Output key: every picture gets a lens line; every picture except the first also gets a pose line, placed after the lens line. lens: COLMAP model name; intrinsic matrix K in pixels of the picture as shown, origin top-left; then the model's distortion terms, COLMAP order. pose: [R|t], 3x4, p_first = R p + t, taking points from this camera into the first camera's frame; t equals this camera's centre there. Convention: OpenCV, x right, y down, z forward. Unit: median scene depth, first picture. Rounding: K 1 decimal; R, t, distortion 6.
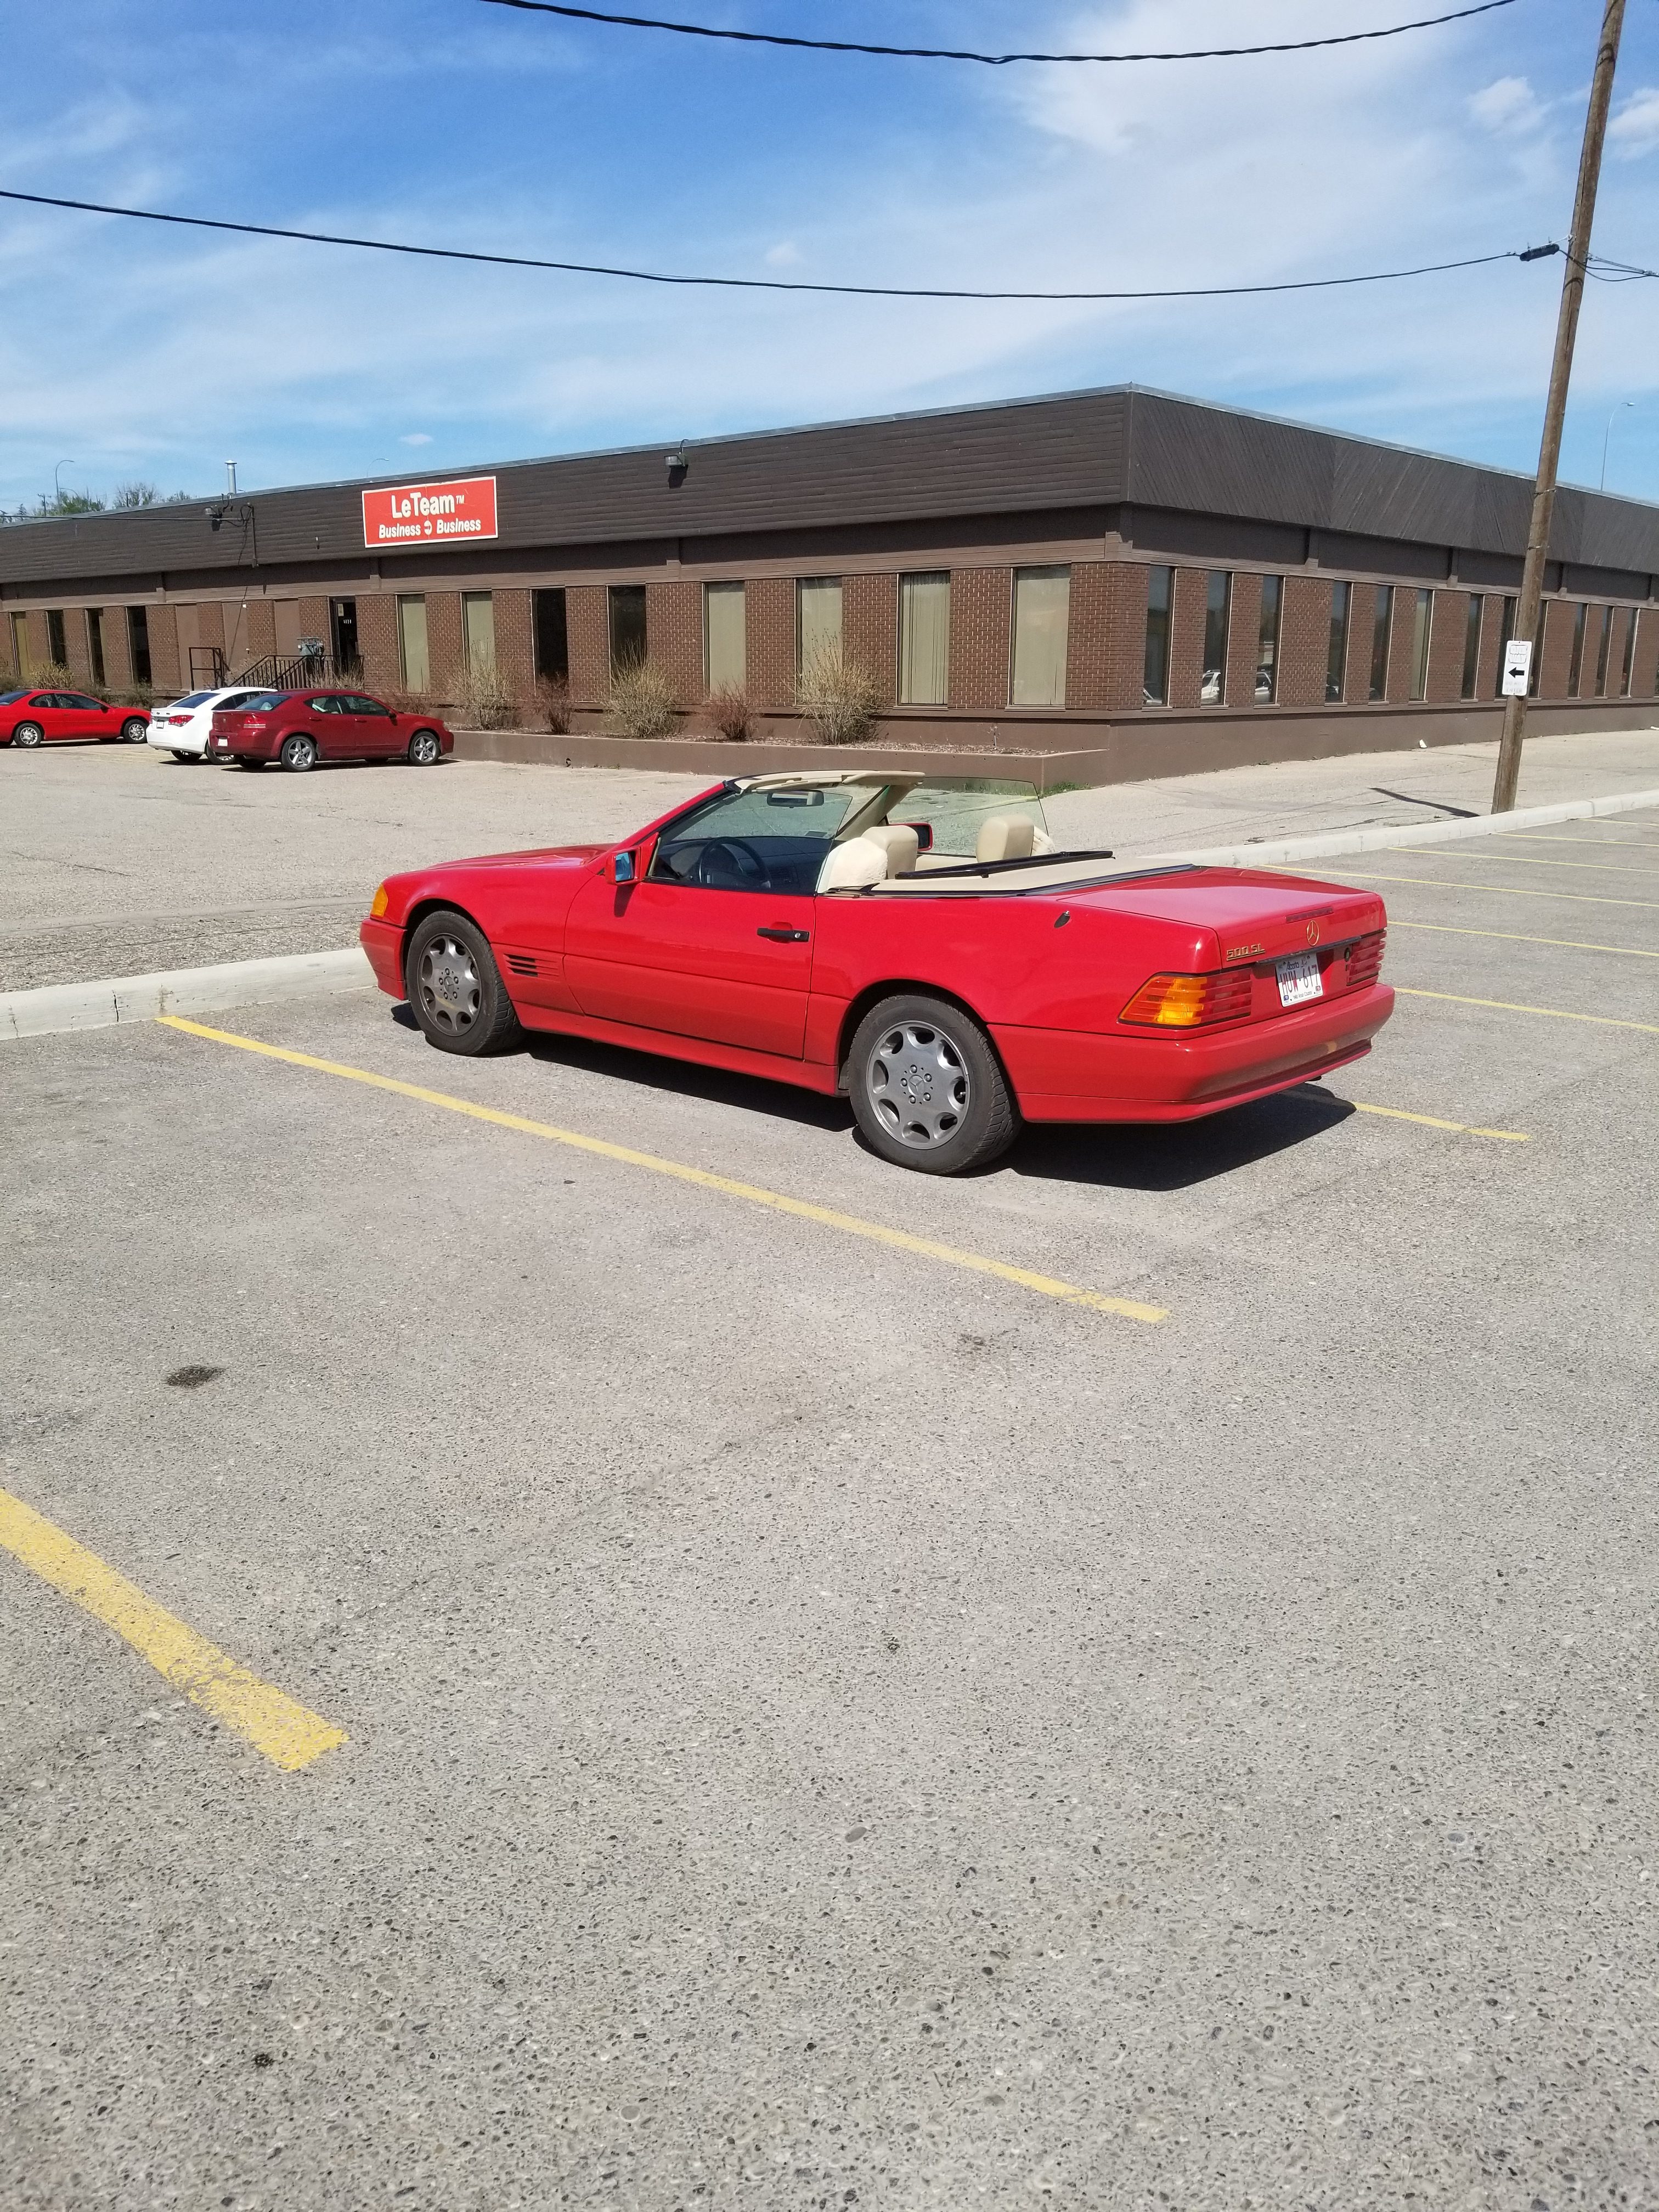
lens RADIAL K [[1729.4, 0, 829.5], [0, 1729.4, 1106.0], [0, 0, 1]] dist [0.078032, -0.149934]
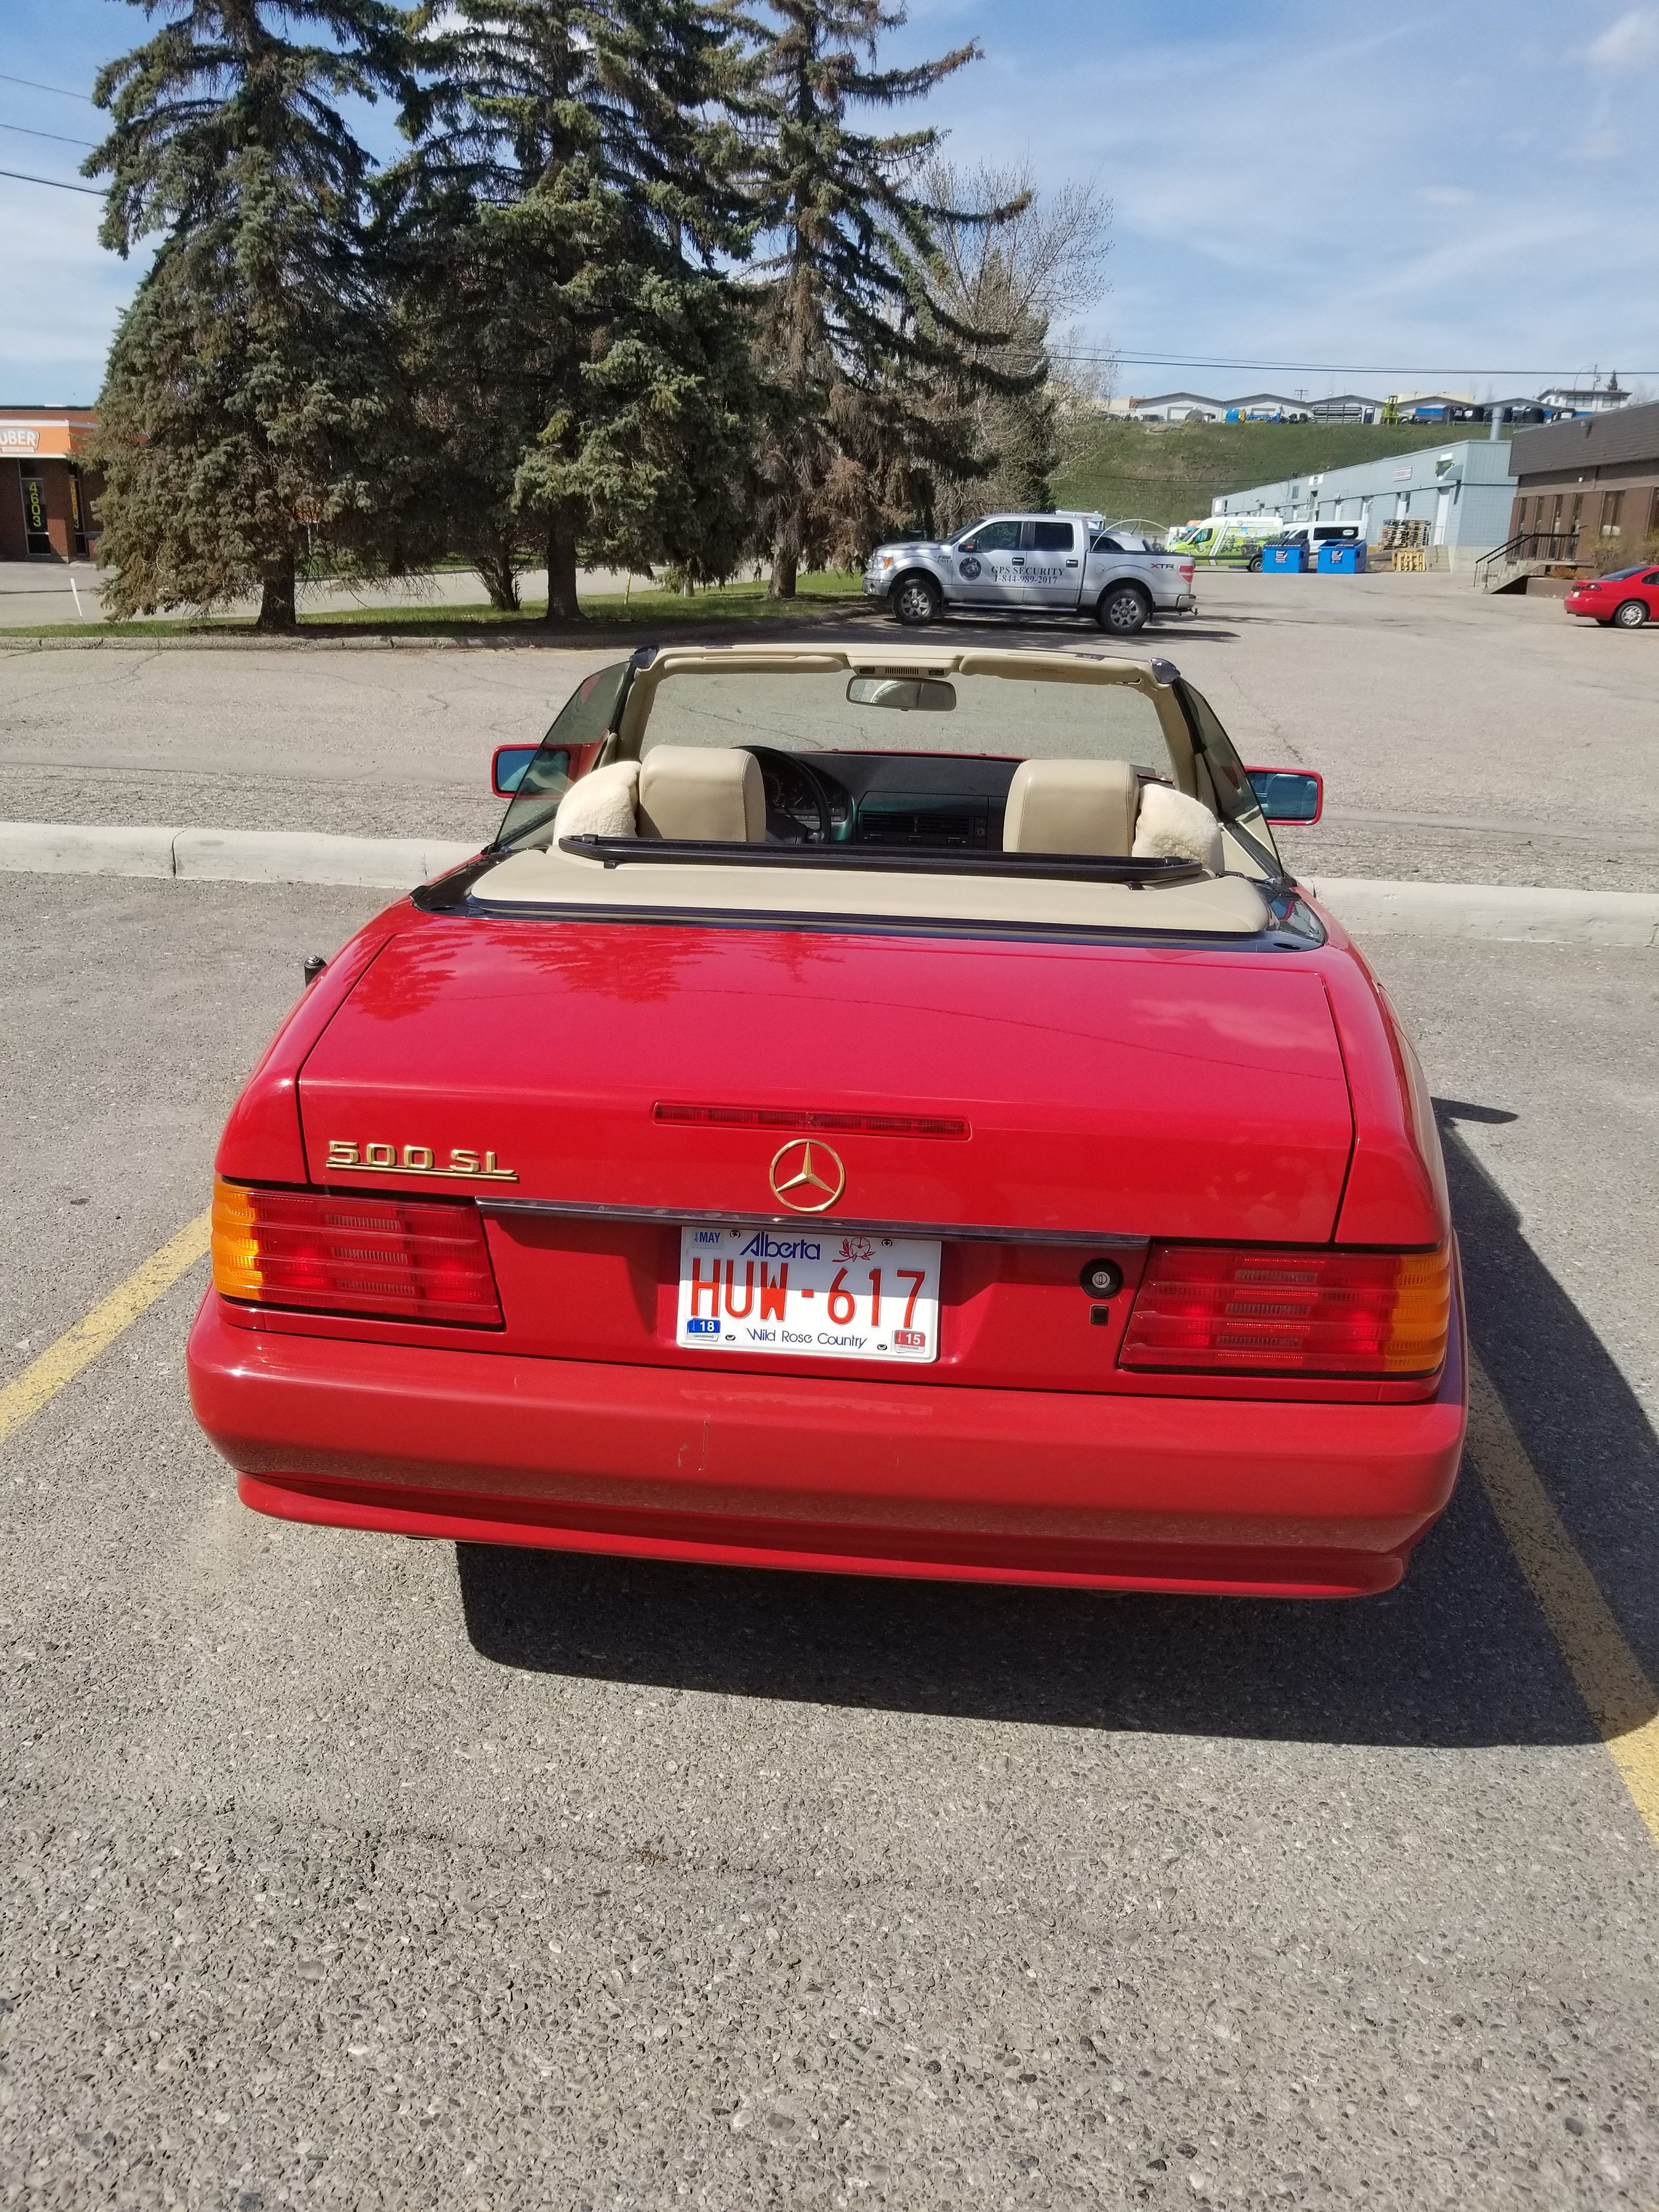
lens RADIAL K [[1729.4, 0, 829.5], [0, 1729.4, 1106.0], [0, 0, 1]] dist [0.078032, -0.149934]
pose [[0.563277, 0.261178, -0.783904, 0.413028], [-0.212768, 0.962582, 0.167825, -0.129528], [0.798404, 0.072257, 0.597771, 0.615458]]
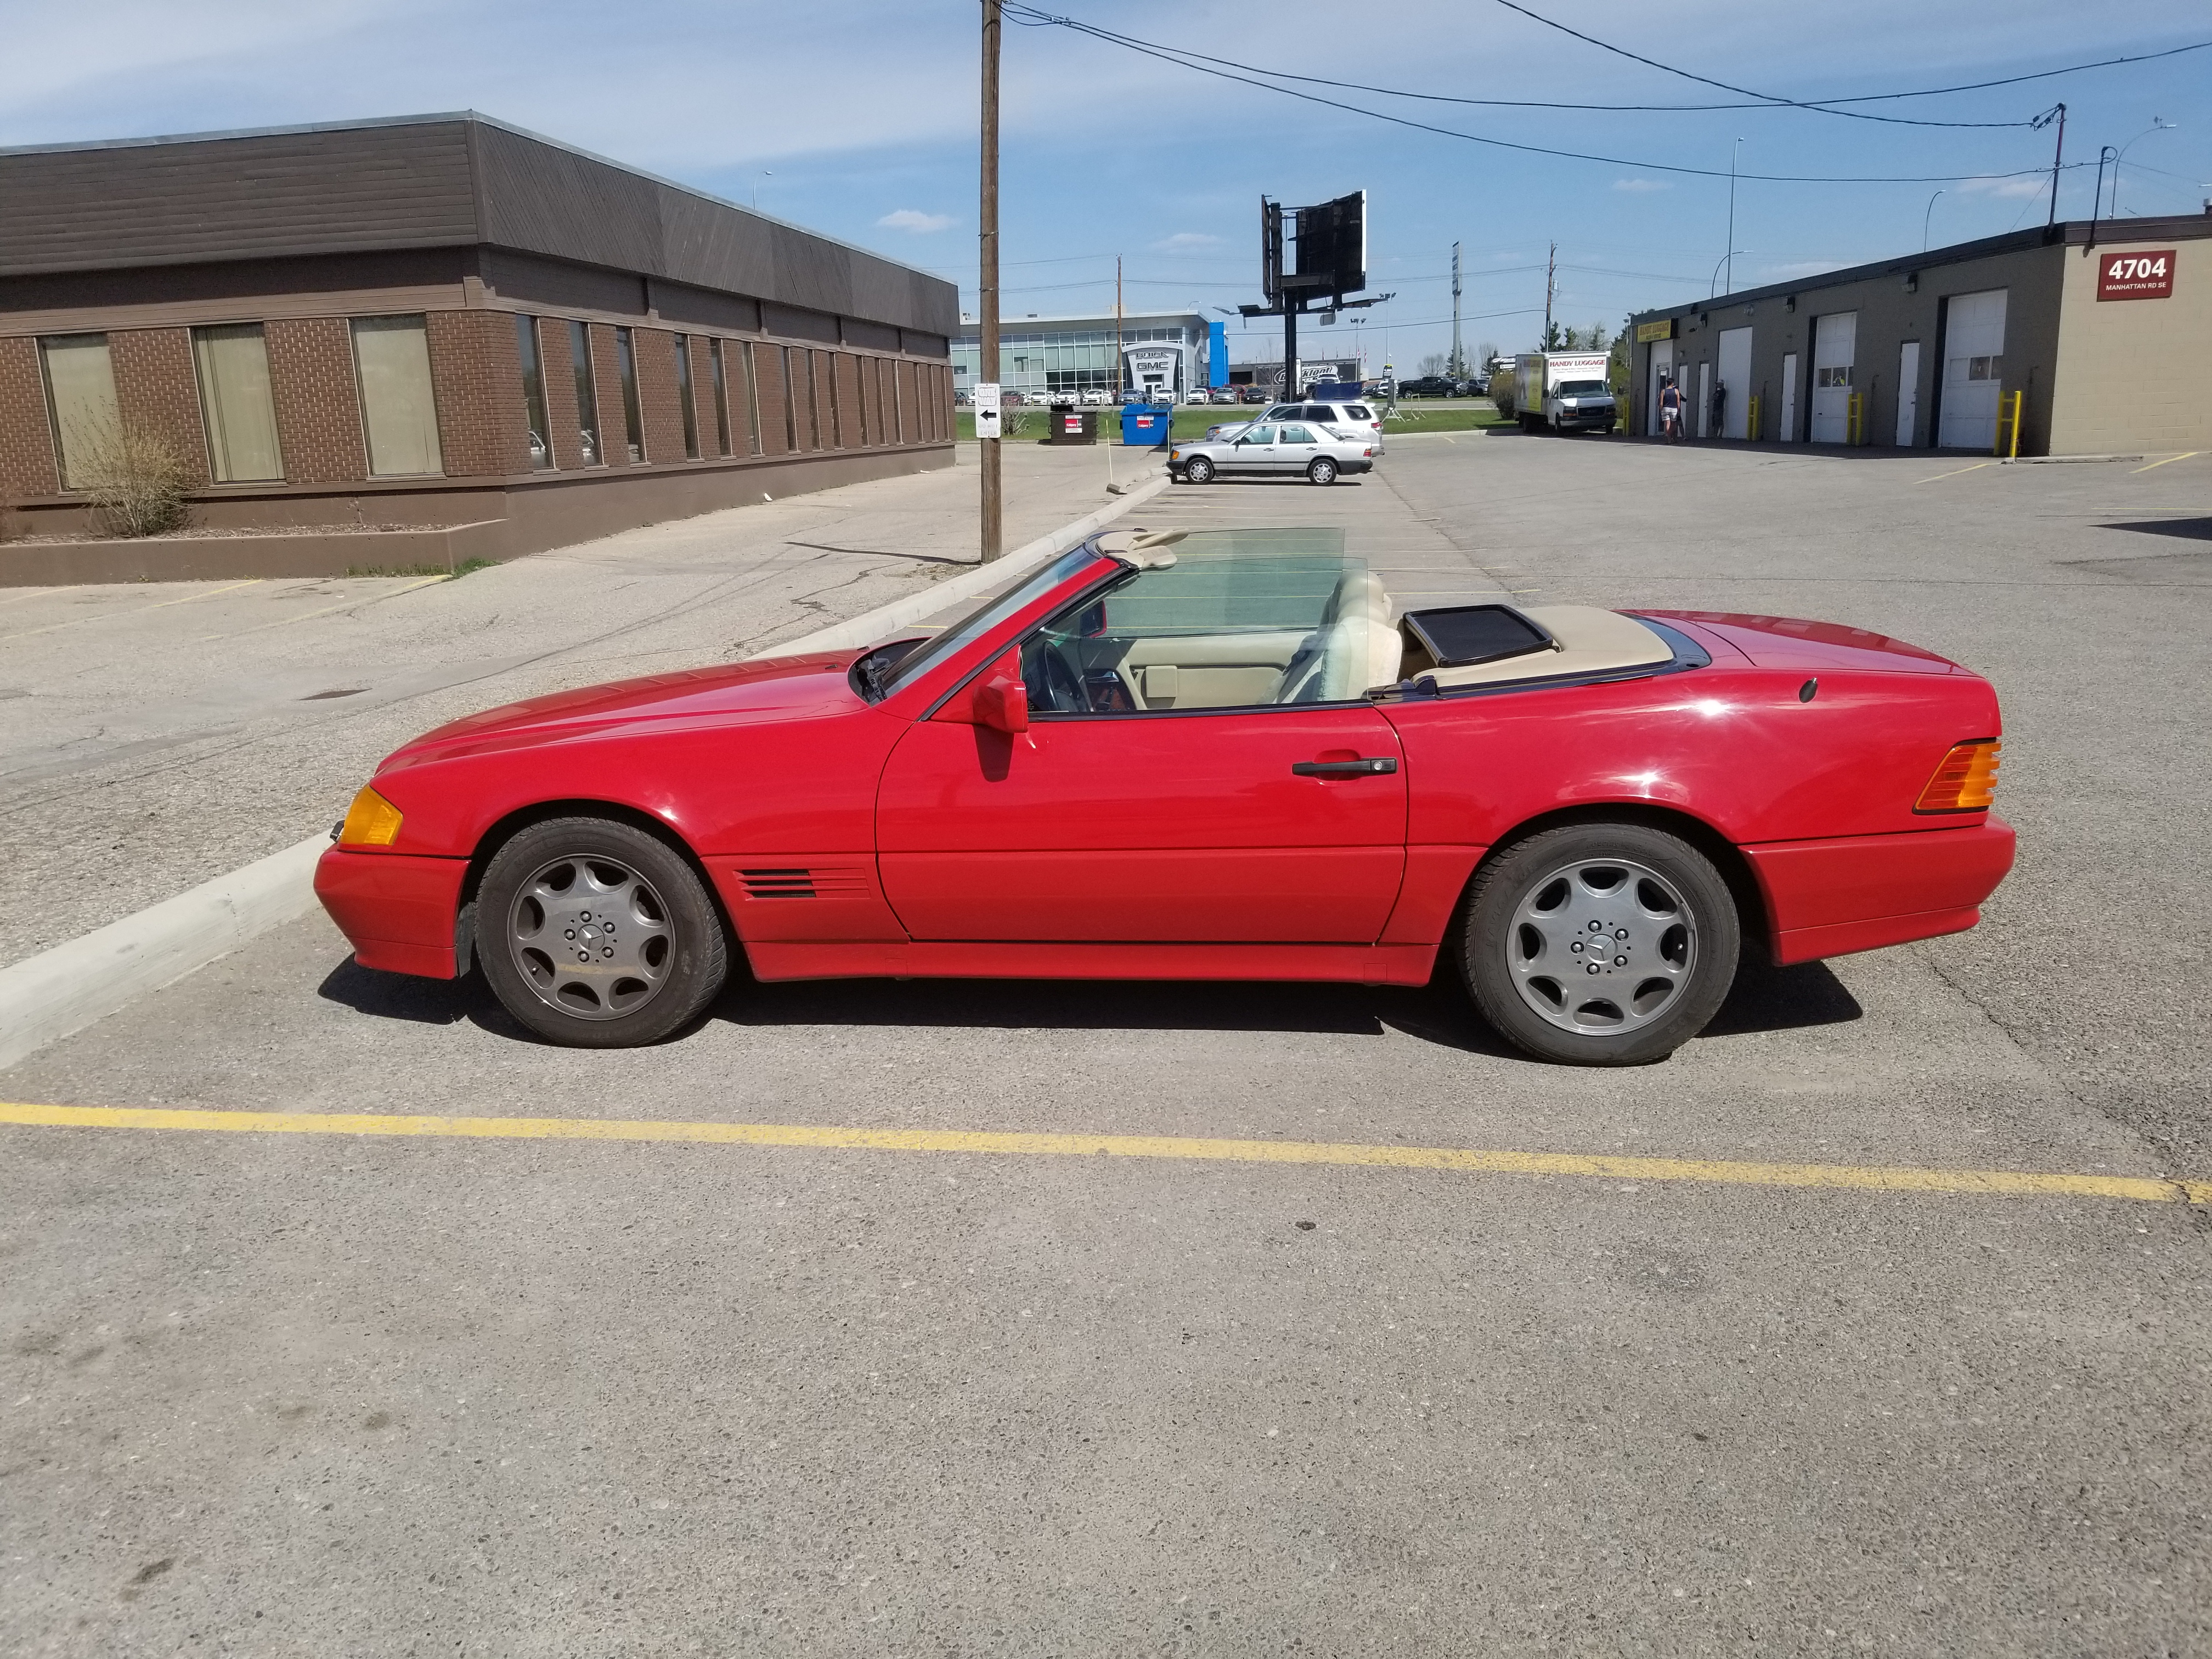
lens RADIAL K [[1729.4, 0, 1106.0], [0, 1729.4, 829.5], [0, 0, 1]] dist [0.078032, -0.149934]
pose [[0.824713, -0.166971, 0.540342, -0.387744], [0.178242, 0.983471, 0.031855, -0.093416], [-0.536729, 0.070040, 0.840843, 0.393280]]
